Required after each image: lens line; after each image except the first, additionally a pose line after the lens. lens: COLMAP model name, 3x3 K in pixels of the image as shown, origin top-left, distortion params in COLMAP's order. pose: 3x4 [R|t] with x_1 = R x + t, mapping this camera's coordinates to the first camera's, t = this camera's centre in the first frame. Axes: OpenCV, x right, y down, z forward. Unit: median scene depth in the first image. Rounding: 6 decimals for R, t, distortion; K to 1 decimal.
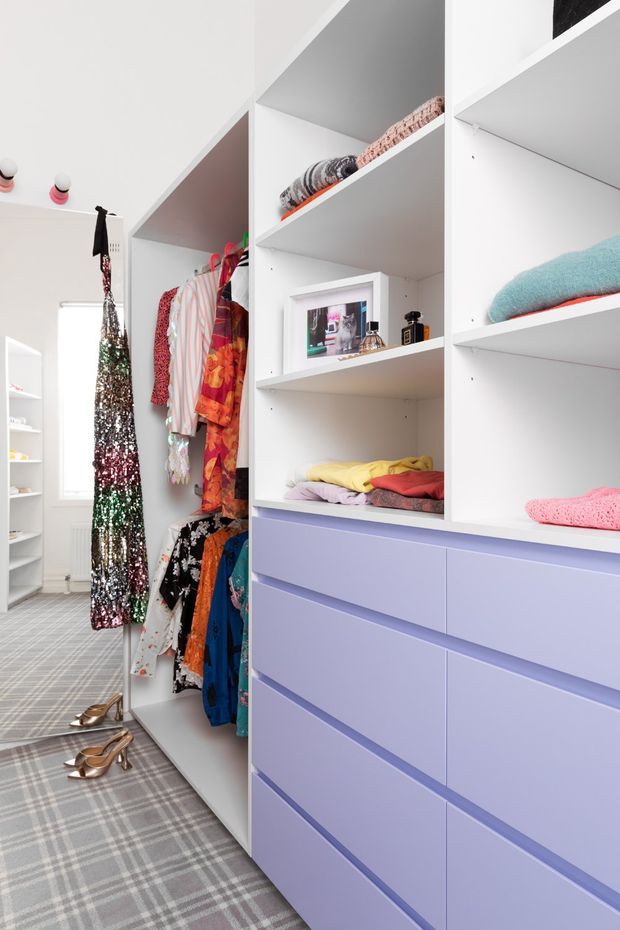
lens RADIAL K [[602.8, 0, 311.2], [0, 602.8, 465.1], [0, 0, 1]] dist [0.007783, 0.000602]
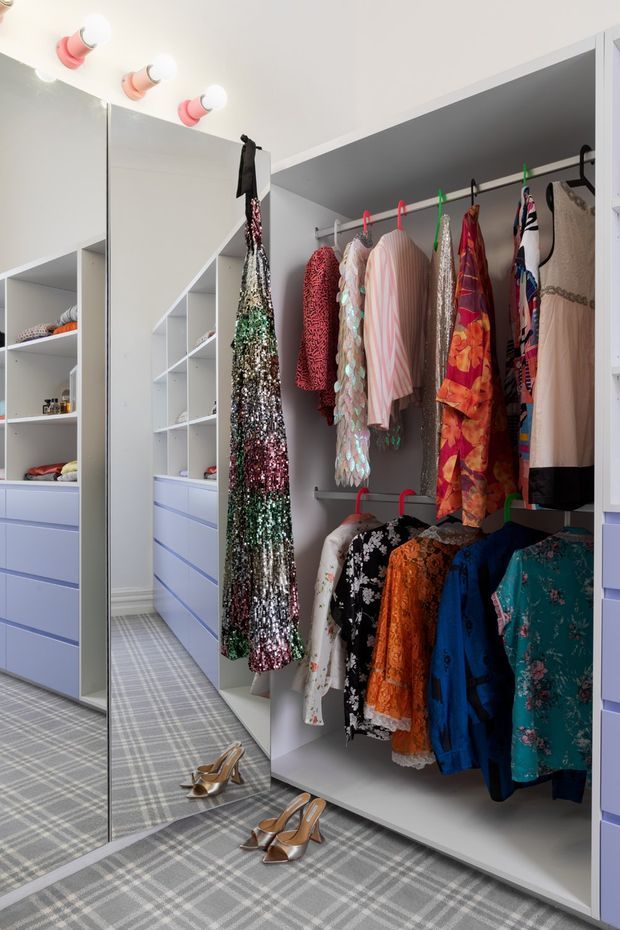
lens RADIAL K [[683.9, 0, 308.8], [0, 683.9, 464.0], [0, 0, 1]] dist [0.007871, 0.004776]
pose [[0.962778, 0.000798, 0.270293, -0.529289], [-0.001232, 0.999998, 0.001435, -0.000788], [-0.270291, -0.001715, 0.962777, 0.119958]]
